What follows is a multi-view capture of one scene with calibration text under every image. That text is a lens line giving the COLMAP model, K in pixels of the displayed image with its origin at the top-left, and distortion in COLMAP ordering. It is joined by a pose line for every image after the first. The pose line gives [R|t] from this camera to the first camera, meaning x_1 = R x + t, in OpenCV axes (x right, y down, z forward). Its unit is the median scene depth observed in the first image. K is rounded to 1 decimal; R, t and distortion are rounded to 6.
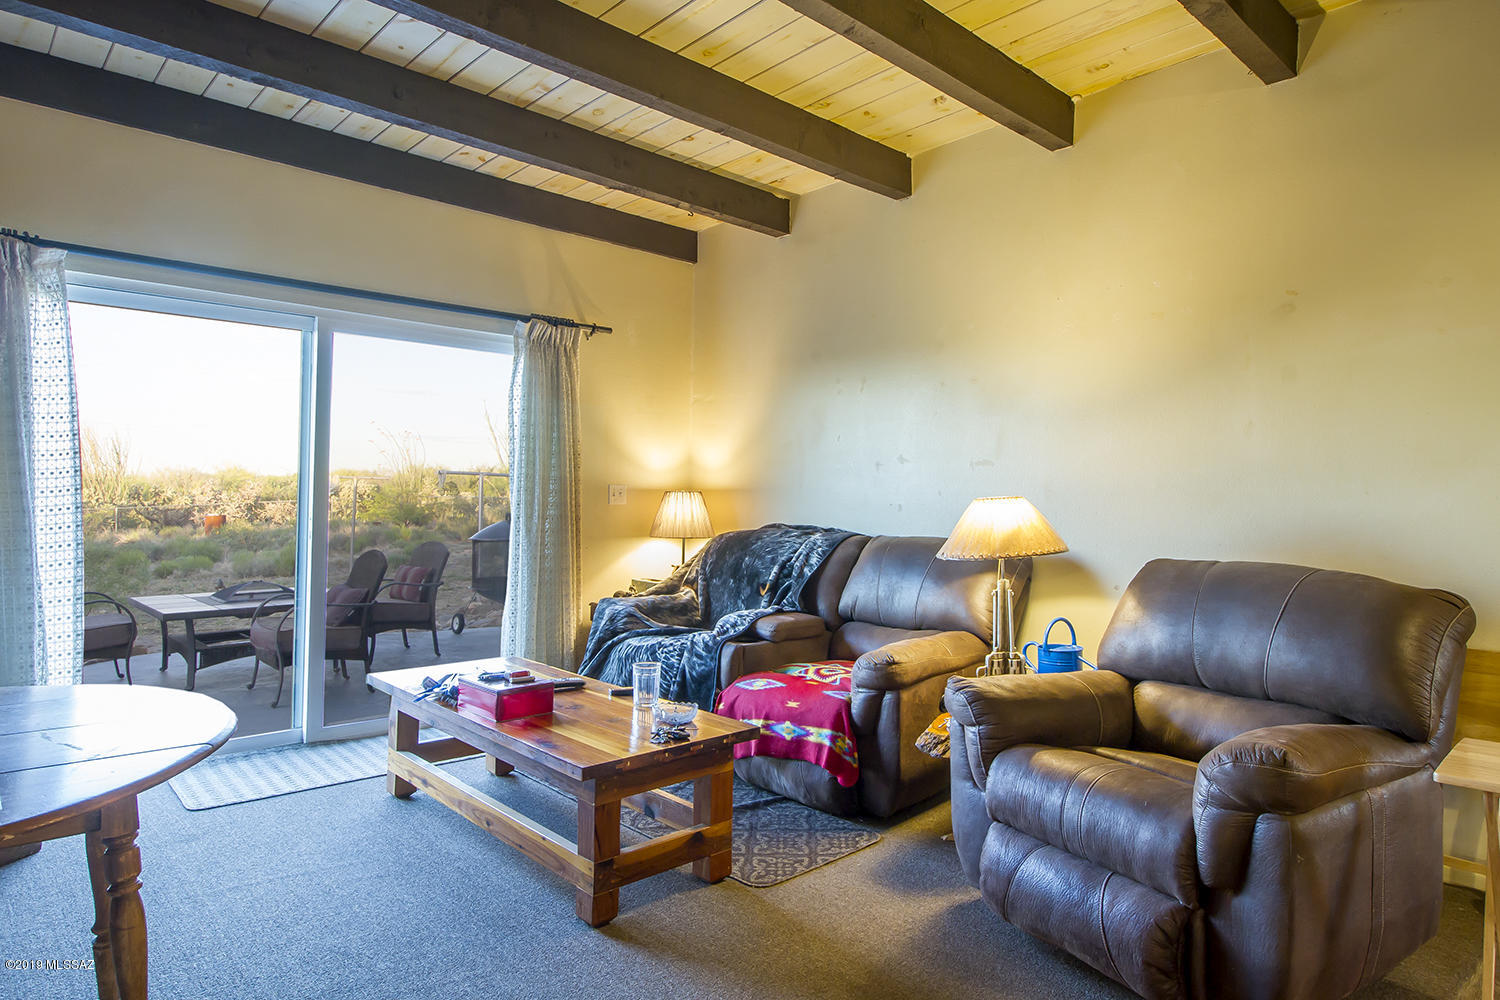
lens RADIAL K [[880.9, 0, 774.0], [0, 880.9, 484.8], [0, 0, 1]] dist [-0.000464, -0.001827]
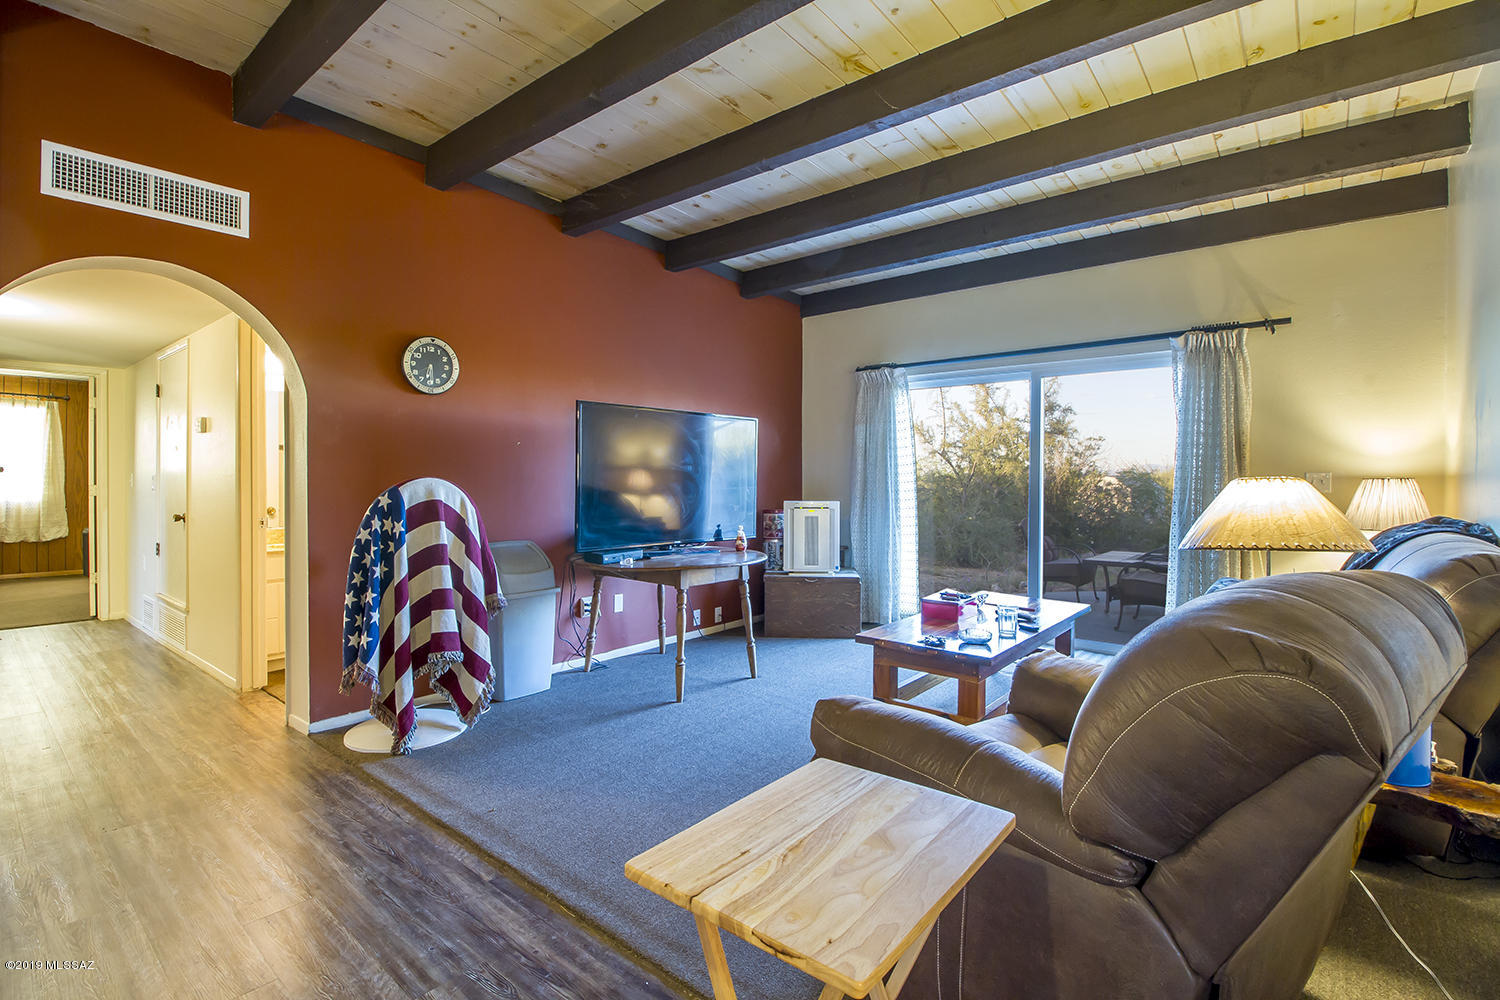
lens RADIAL K [[686.0, 0, 756.0], [0, 686.0, 492.7], [0, 0, 1]] dist [-0.016785, -0.002904]
pose [[0.119409, 0.006927, -0.992821, 0.625024], [0.009790, 0.999919, 0.008154, 0.013495], [0.992797, -0.010694, 0.119331, 0.358472]]
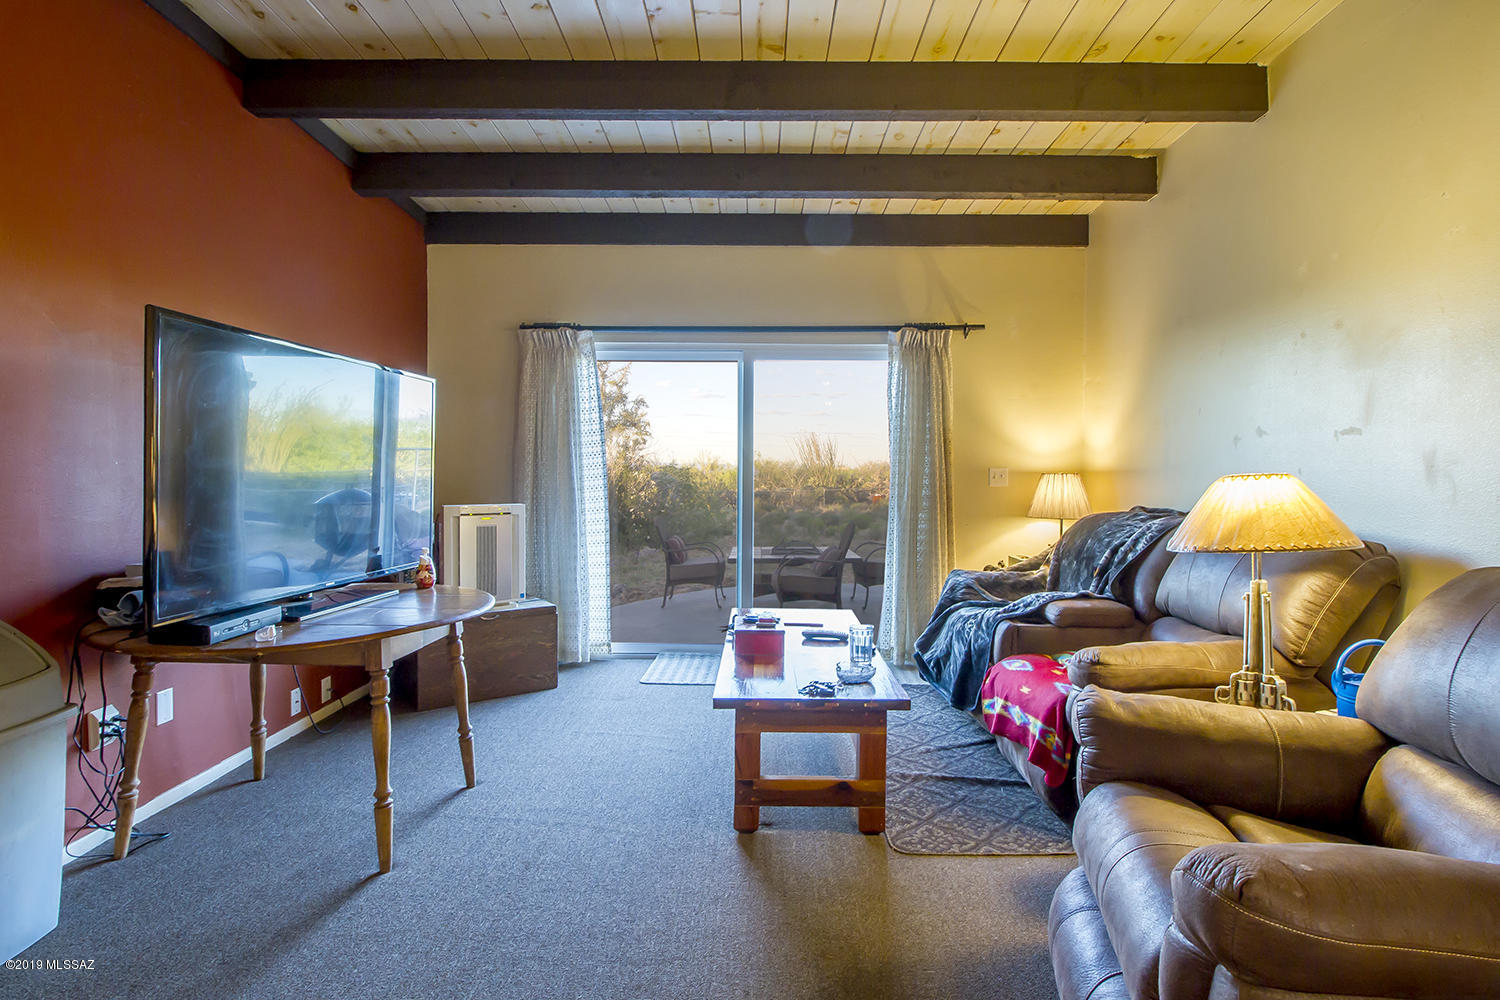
lens RADIAL K [[733.6, 0, 754.8], [0, 733.6, 491.1], [0, 0, 1]] dist [-0.004345, -0.009820]
pose [[0.719514, 0.005451, -0.694457, 0.294357], [0.012389, 0.999709, 0.020683, 0.007541], [0.694368, -0.023486, 0.719237, 0.173799]]
